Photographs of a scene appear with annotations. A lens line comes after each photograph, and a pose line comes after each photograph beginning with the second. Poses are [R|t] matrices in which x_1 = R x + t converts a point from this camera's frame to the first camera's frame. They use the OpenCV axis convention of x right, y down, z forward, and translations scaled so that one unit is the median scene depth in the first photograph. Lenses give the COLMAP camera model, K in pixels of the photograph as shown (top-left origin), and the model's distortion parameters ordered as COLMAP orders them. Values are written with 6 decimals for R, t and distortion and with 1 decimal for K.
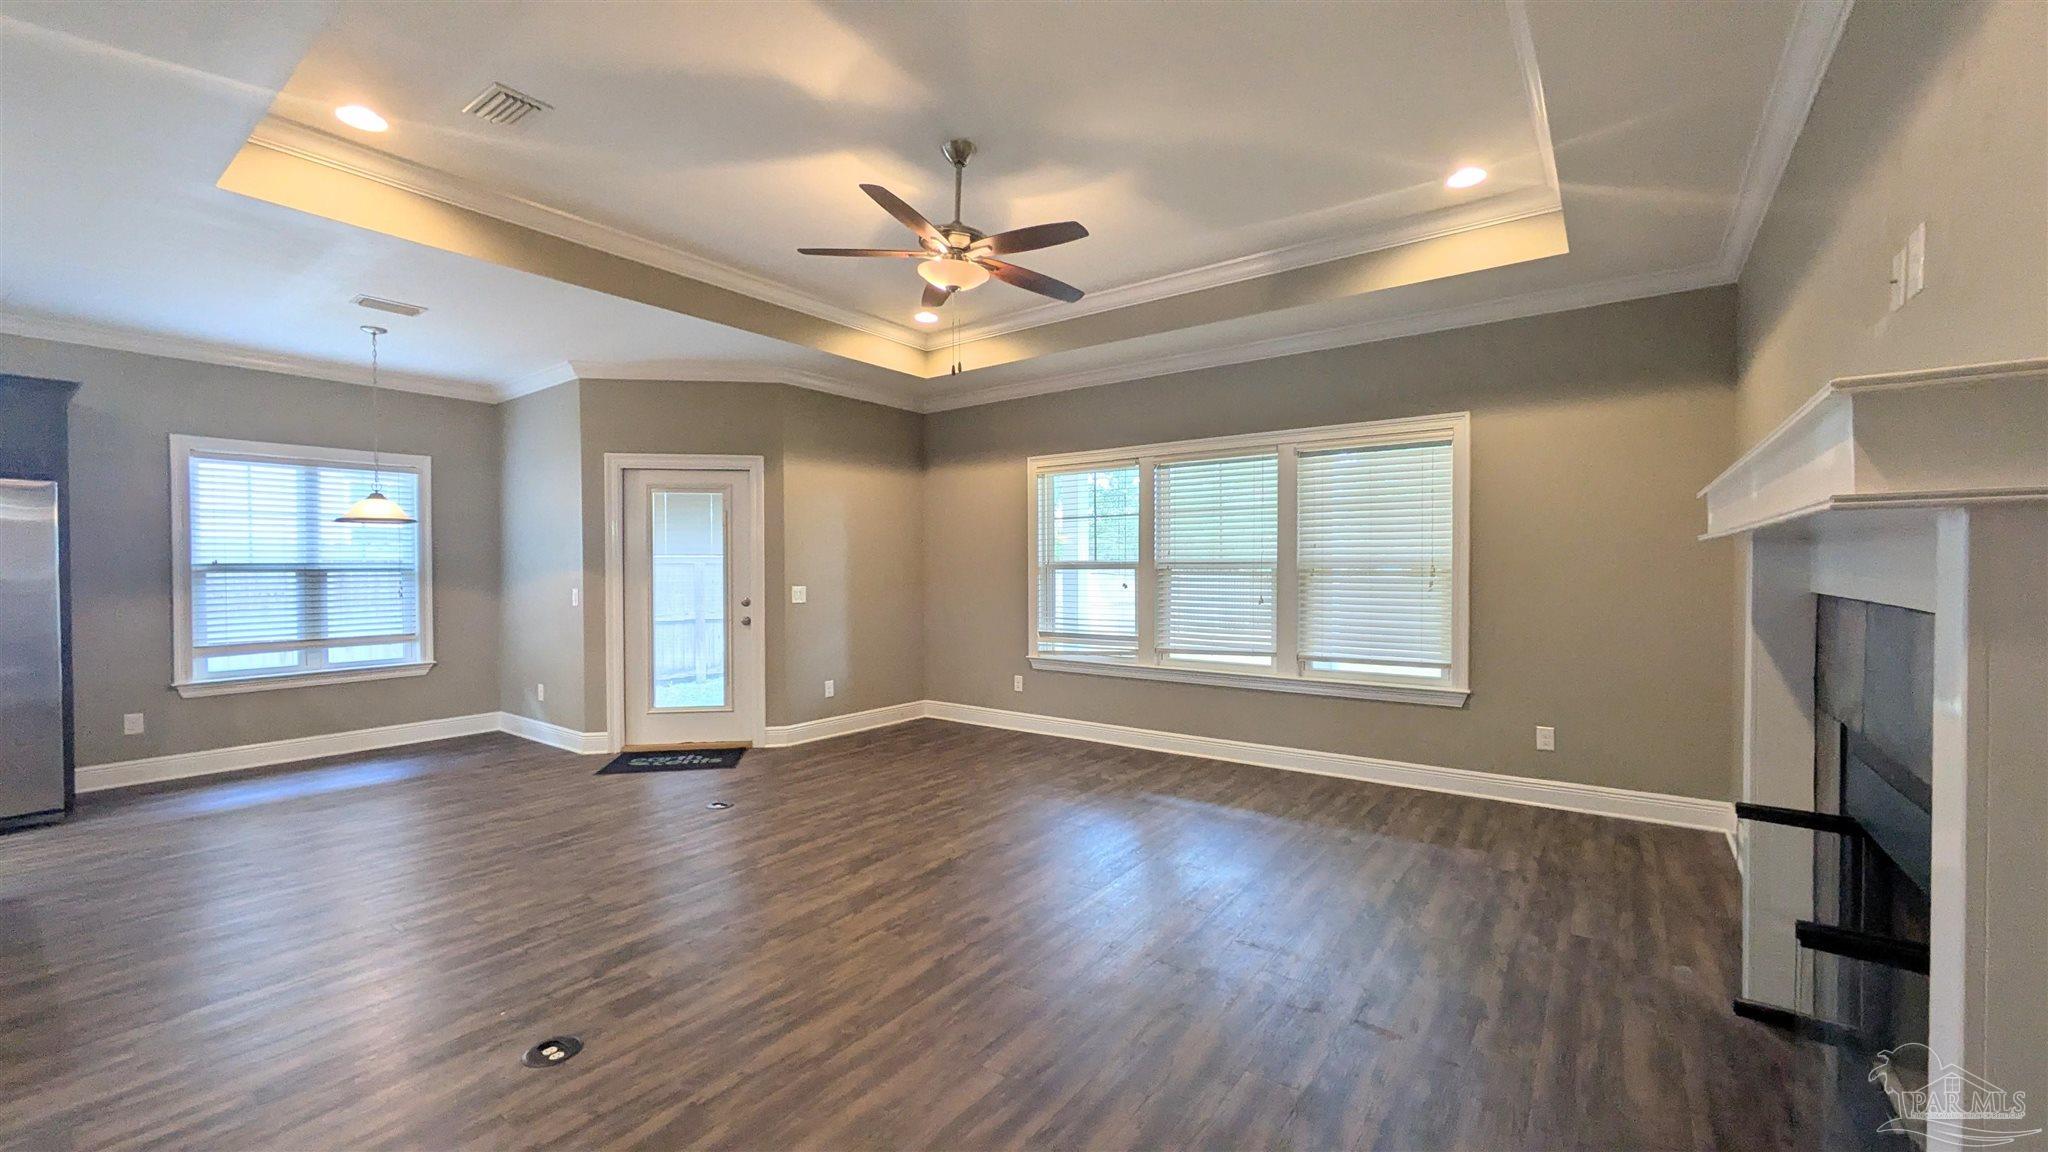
lens RADIAL K [[802.0, 0, 1026.7], [0, 802.0, 575.2], [0, 0, 1]] dist [-0.001865, 0.001990]
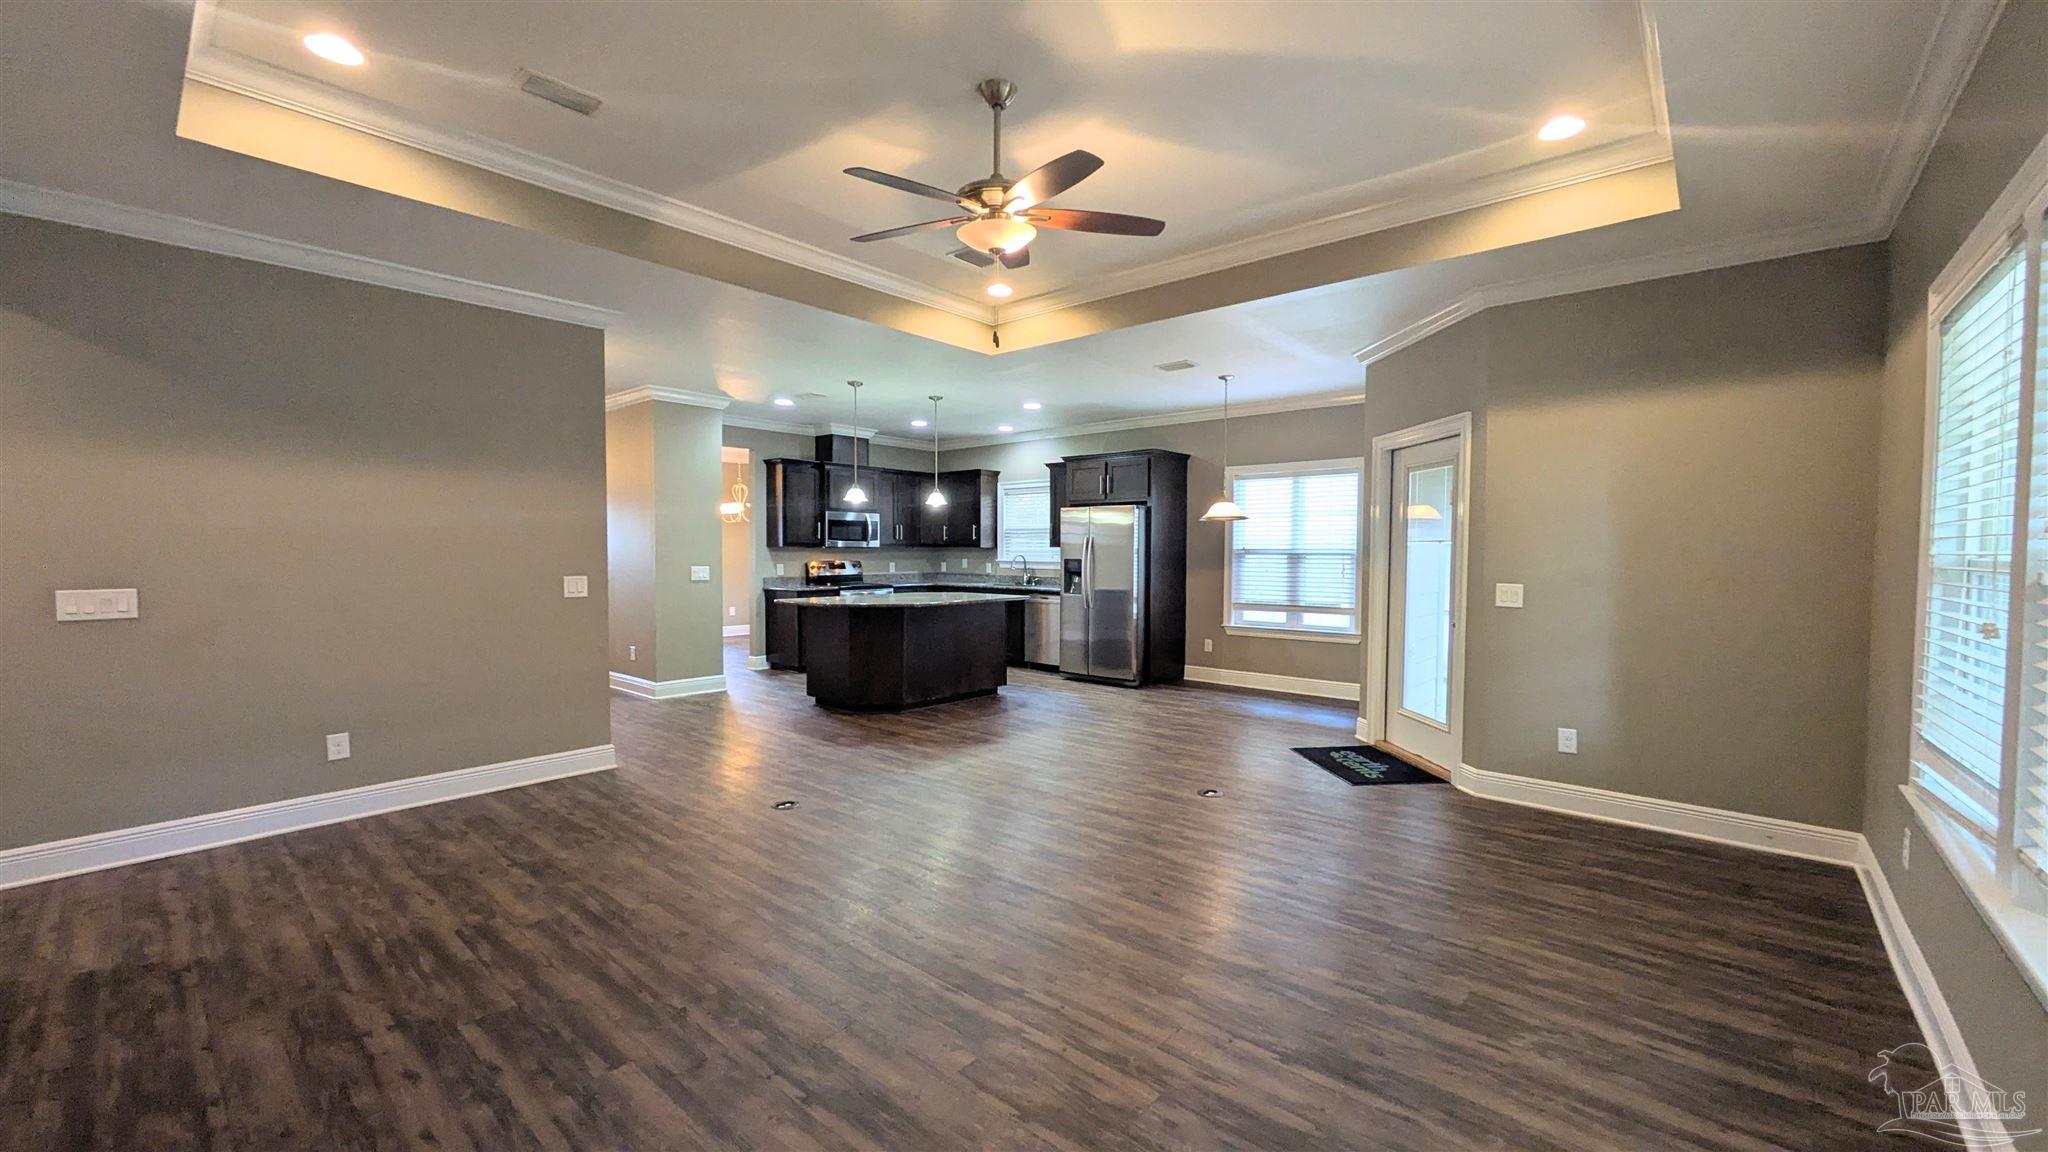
lens RADIAL K [[802.0, 0, 1030.6], [0, 802.0, 584.4], [0, 0, 1]] dist [-0.001865, 0.001990]
pose [[-0.075814, 0.050047, -0.995865, 0.520735], [-0.012273, 0.998617, 0.051120, -0.019594], [0.997046, 0.016098, -0.075095, 0.707068]]
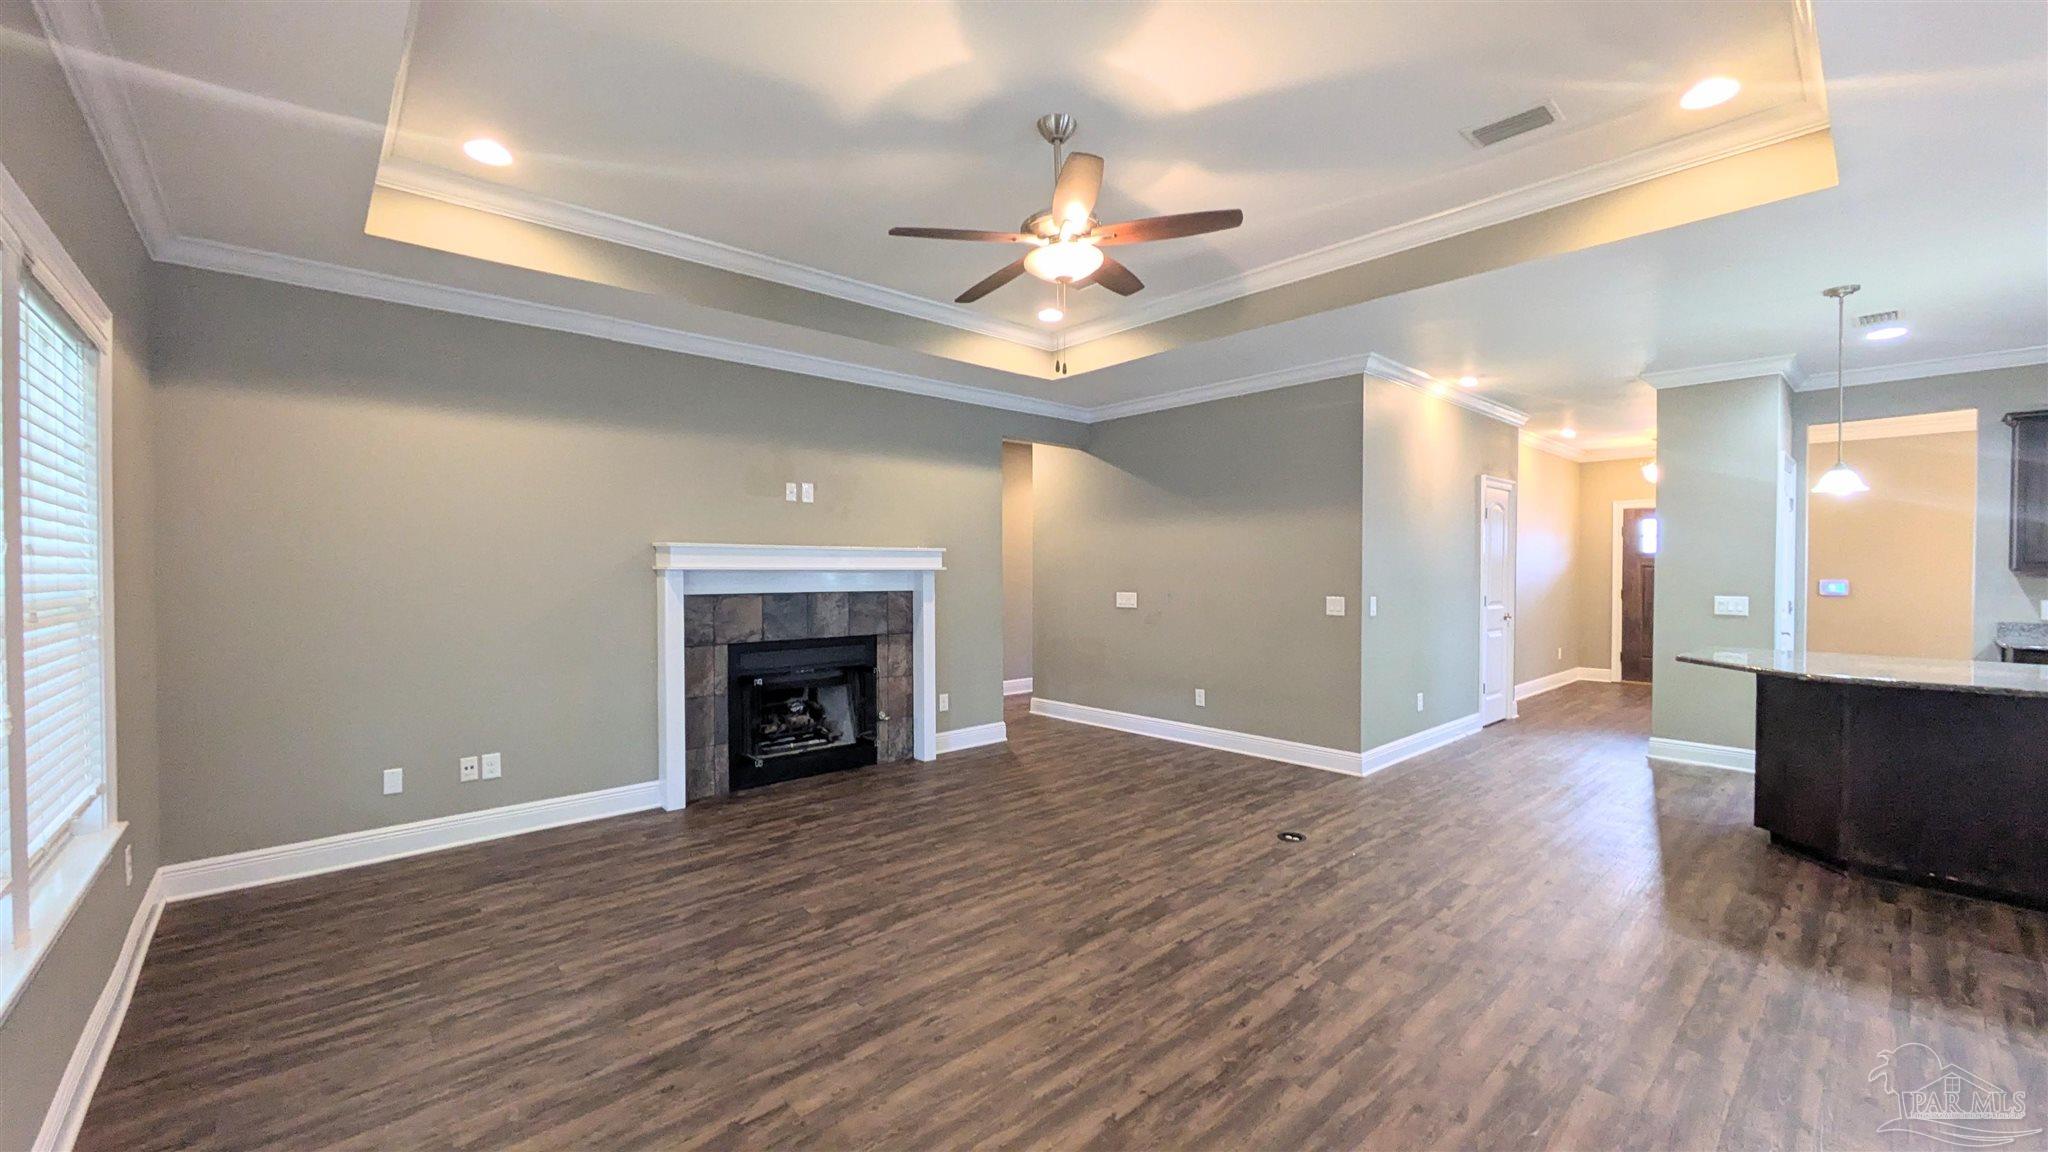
lens RADIAL K [[802.0, 0, 1028.6], [0, 802.0, 579.5], [0, 0, 1]] dist [-0.001865, 0.001990]
pose [[-0.980943, 0.004677, 0.194238, -0.144098], [0.009176, 0.999710, 0.022268, -0.024922], [-0.194077, 0.023626, -0.980702, 1.208050]]
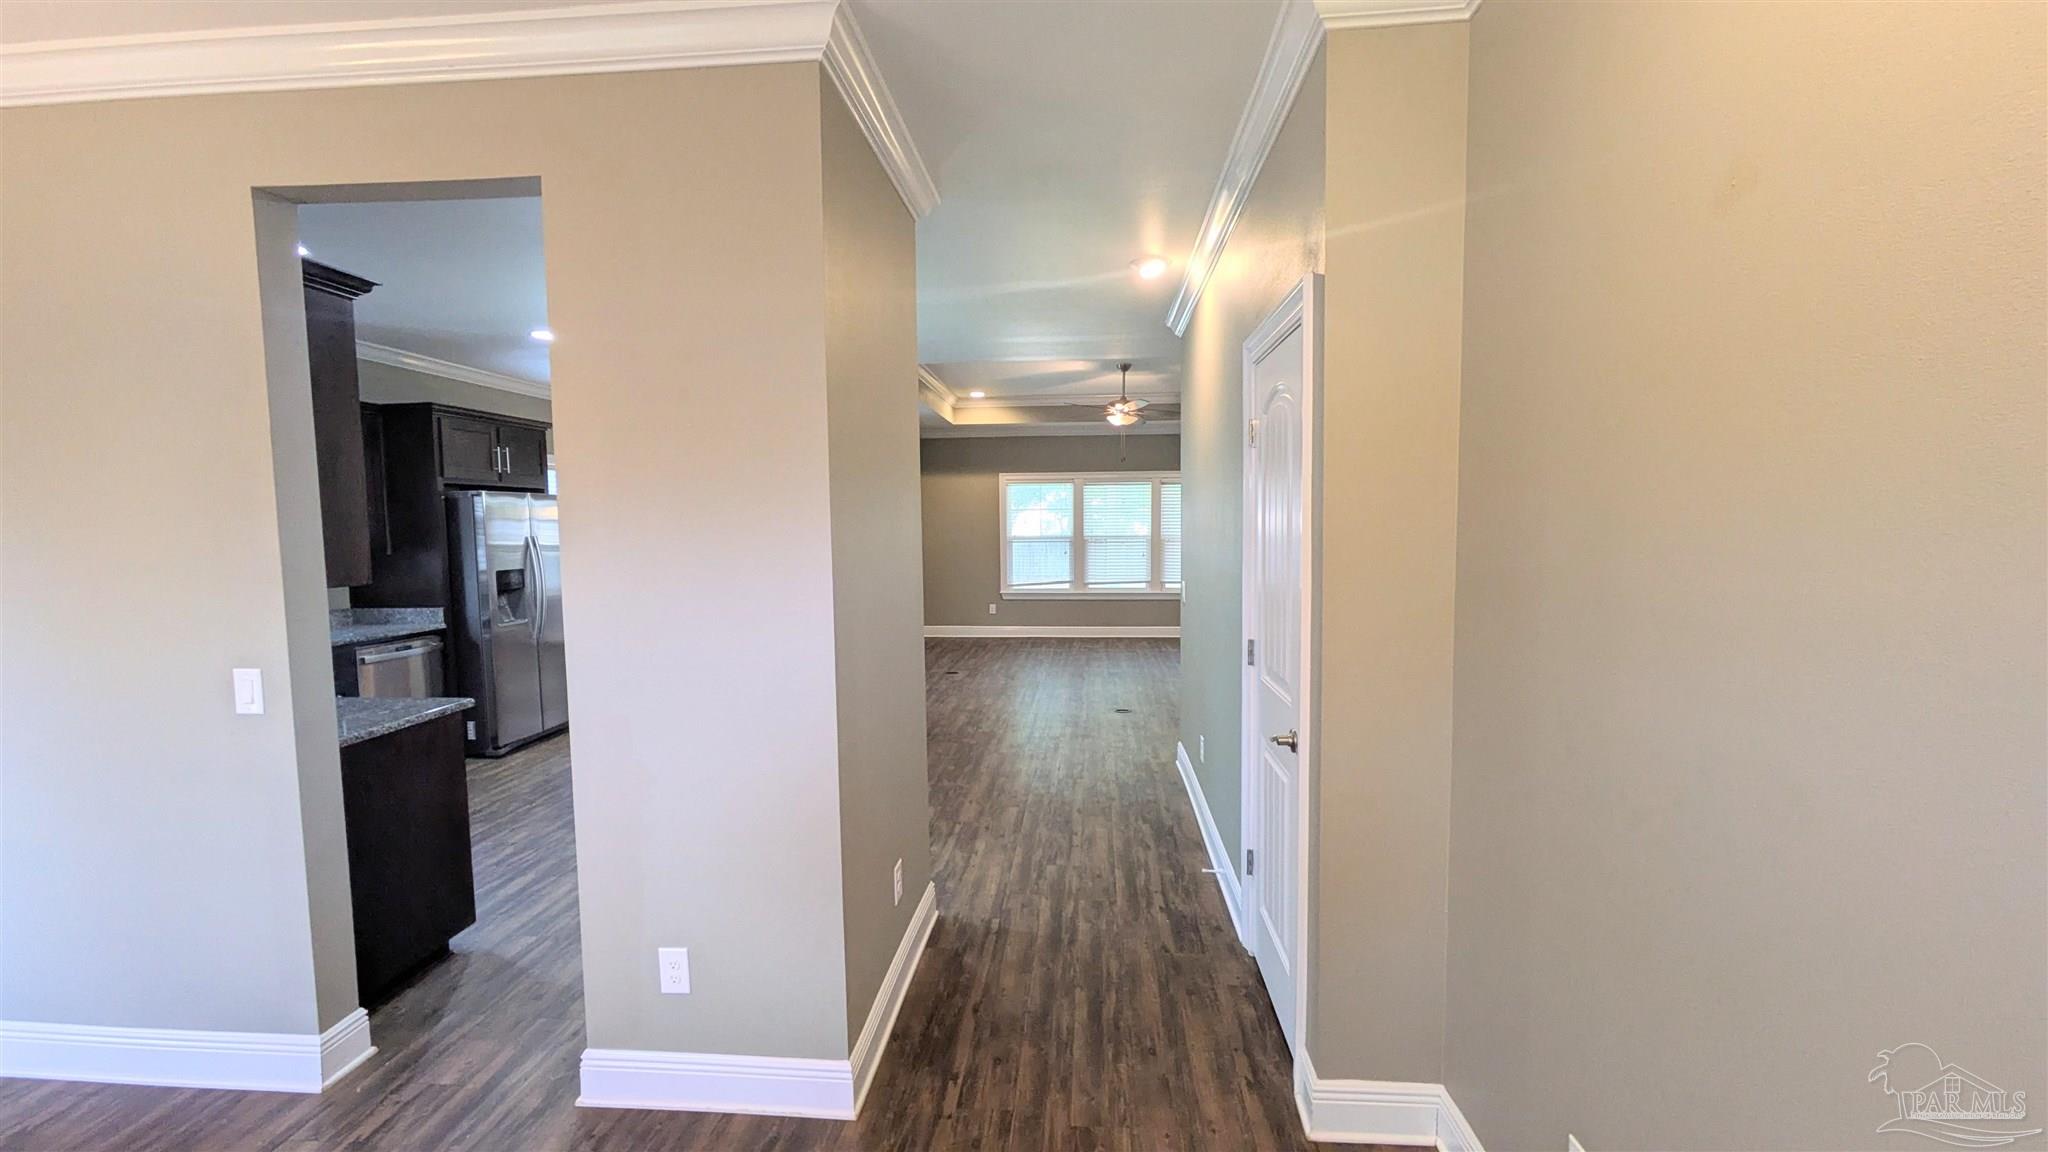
lens RADIAL K [[802.0, 0, 1026.6], [0, 802.0, 583.1], [0, 0, 1]] dist [-0.001865, 0.001990]
pose [[0.849863, -0.043854, 0.525175, -1.002435], [0.010263, 0.997720, 0.066704, -0.035523], [-0.526903, -0.051300, 0.848376, -0.545838]]
